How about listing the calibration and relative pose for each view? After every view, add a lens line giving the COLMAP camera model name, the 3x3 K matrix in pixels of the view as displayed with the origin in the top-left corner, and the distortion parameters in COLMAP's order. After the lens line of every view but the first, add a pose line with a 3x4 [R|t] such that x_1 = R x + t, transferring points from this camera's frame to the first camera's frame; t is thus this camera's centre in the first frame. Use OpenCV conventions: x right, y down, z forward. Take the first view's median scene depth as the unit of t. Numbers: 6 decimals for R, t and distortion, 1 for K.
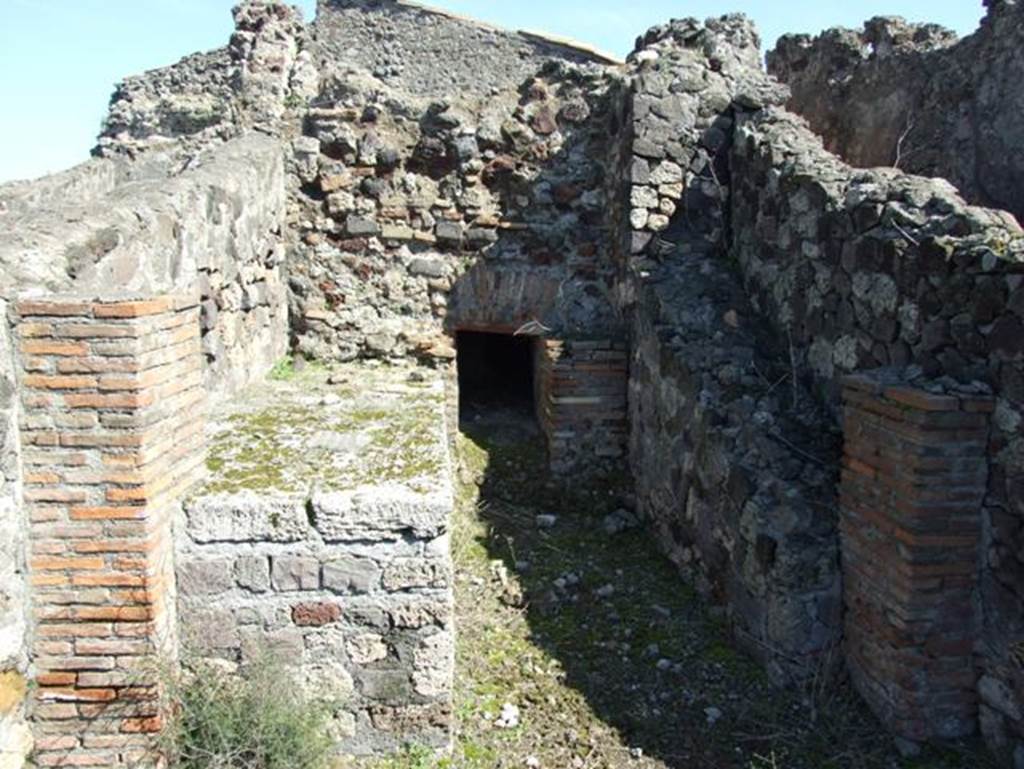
lens RADIAL K [[806.7, 0, 522.8], [0, 806.7, 386.5], [0, 0, 1]] dist [-0.050958, 0.044514]
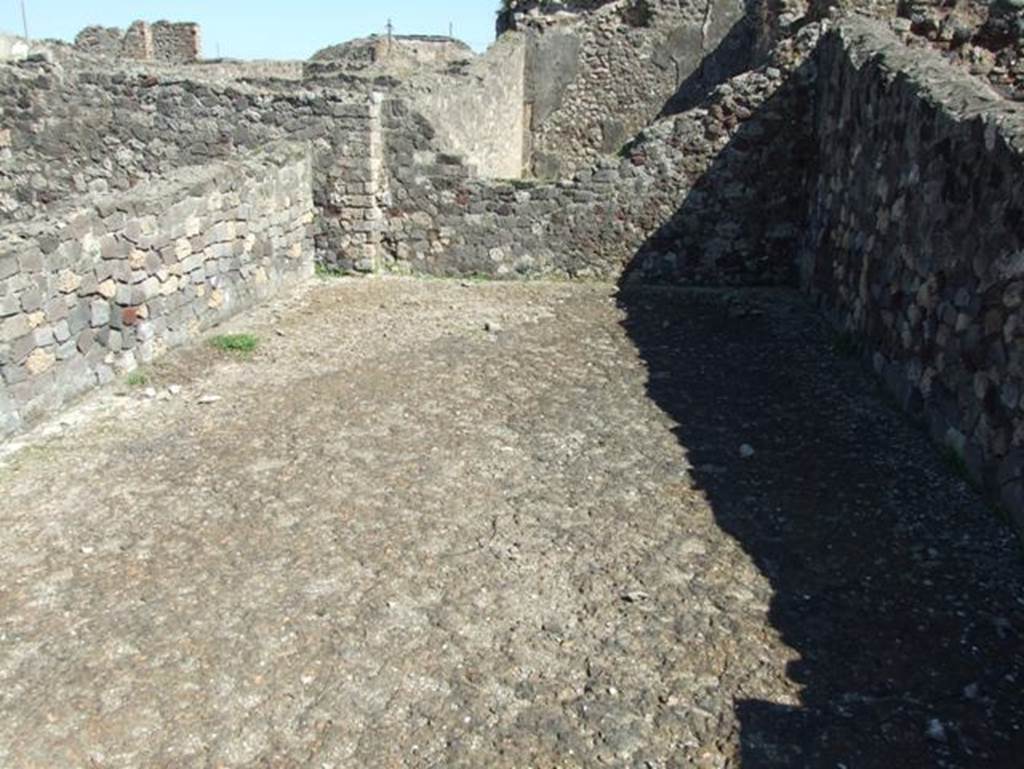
lens RADIAL K [[806.7, 0, 514.9], [0, 806.7, 324.8], [0, 0, 1]] dist [-0.050958, 0.044514]
pose [[0.983993, 0.054124, -0.169786, -0.636149], [-0.040745, 0.995855, 0.081317, 0.111647], [0.173484, -0.073097, 0.982120, -0.438414]]
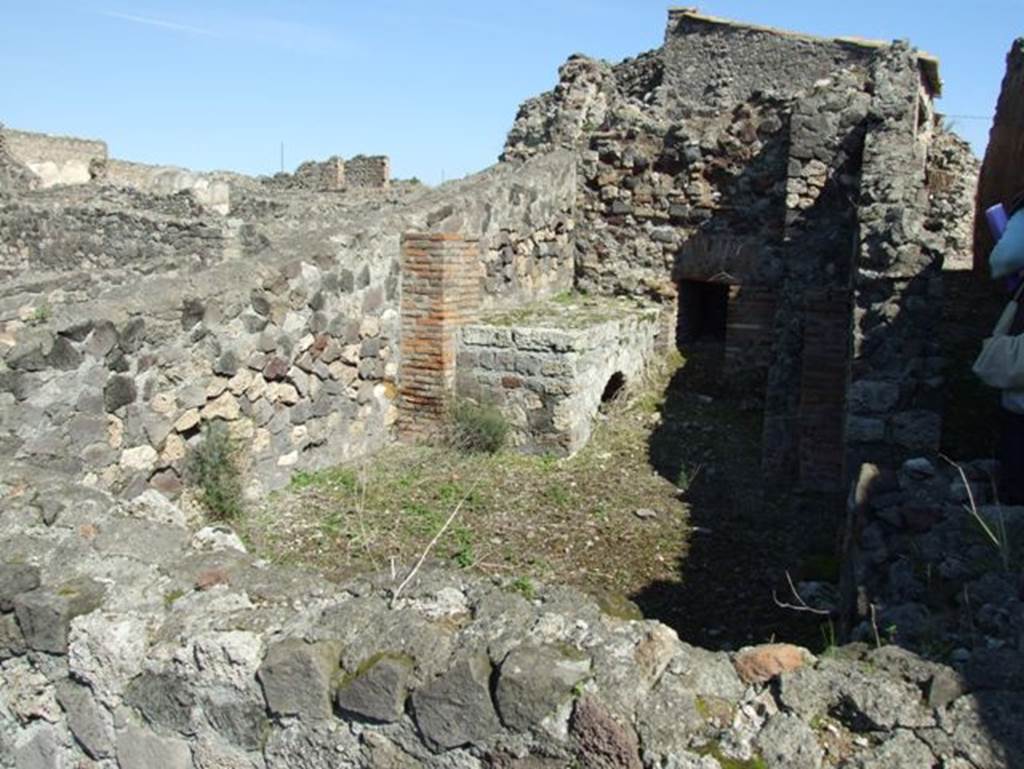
lens RADIAL K [[806.7, 0, 562.9], [0, 806.7, 404.6], [0, 0, 1]] dist [-0.050958, 0.044514]
pose [[0.902529, 0.093670, -0.420317, 0.376752], [-0.080211, 0.995542, 0.049627, 0.106677], [0.423092, -0.011076, 0.906019, -0.440347]]
